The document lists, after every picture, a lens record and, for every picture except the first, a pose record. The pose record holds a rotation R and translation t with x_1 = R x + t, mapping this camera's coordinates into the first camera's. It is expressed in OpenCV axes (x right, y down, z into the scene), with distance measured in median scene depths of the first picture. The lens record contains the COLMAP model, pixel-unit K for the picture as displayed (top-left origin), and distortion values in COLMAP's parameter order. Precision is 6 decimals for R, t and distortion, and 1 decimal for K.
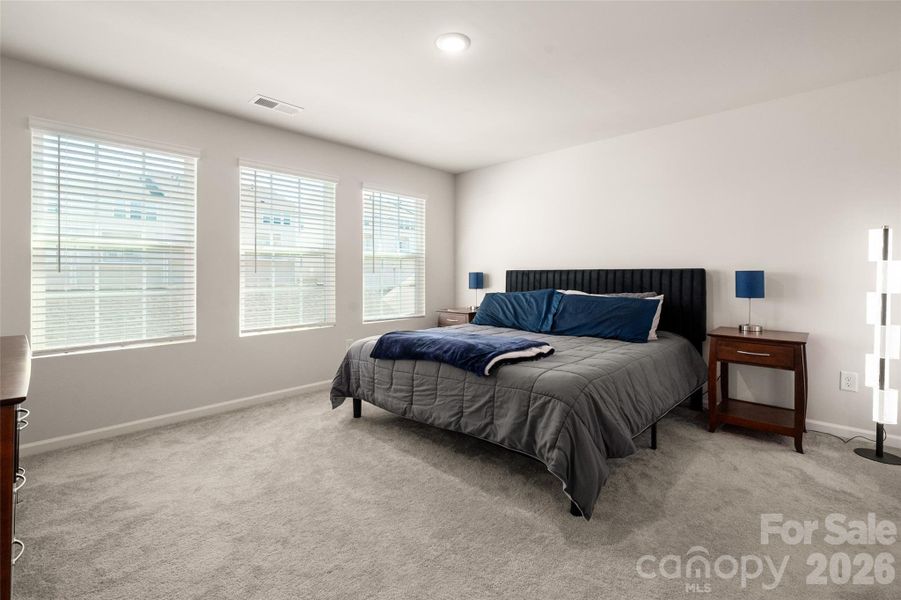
lens RADIAL K [[375.0, 0, 450.1], [0, 375.0, 267.6], [0, 0, 1]] dist [-0.000157, -0.000024]
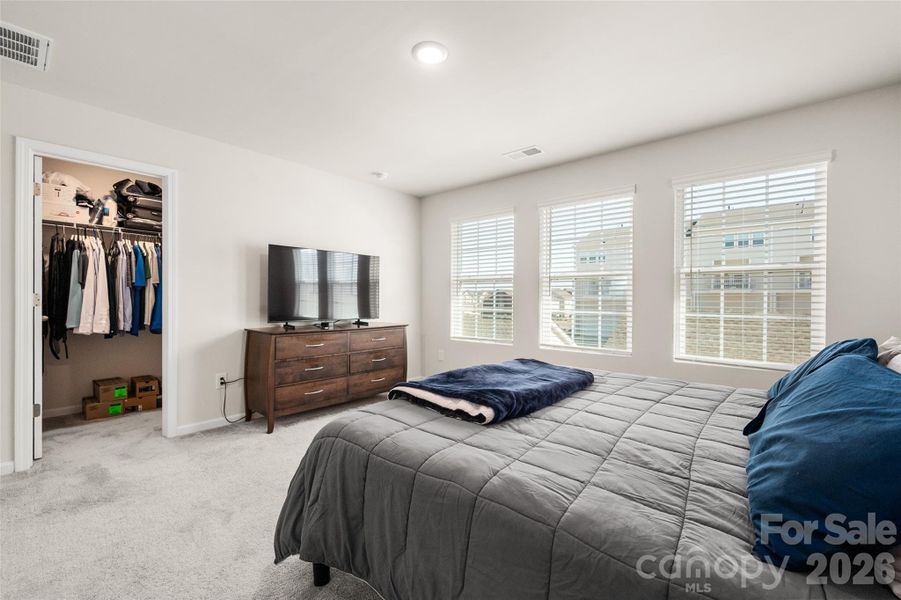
lens RADIAL K [[377.2, 0, 452.2], [0, 377.2, 292.1], [0, 0, 1]] dist [0.000197, -0.000043]
pose [[0.067577, -0.006584, -0.997692, 0.634851], [0.000987, 0.999978, -0.006532, 0.008391], [0.997714, -0.000543, 0.067582, 0.633281]]
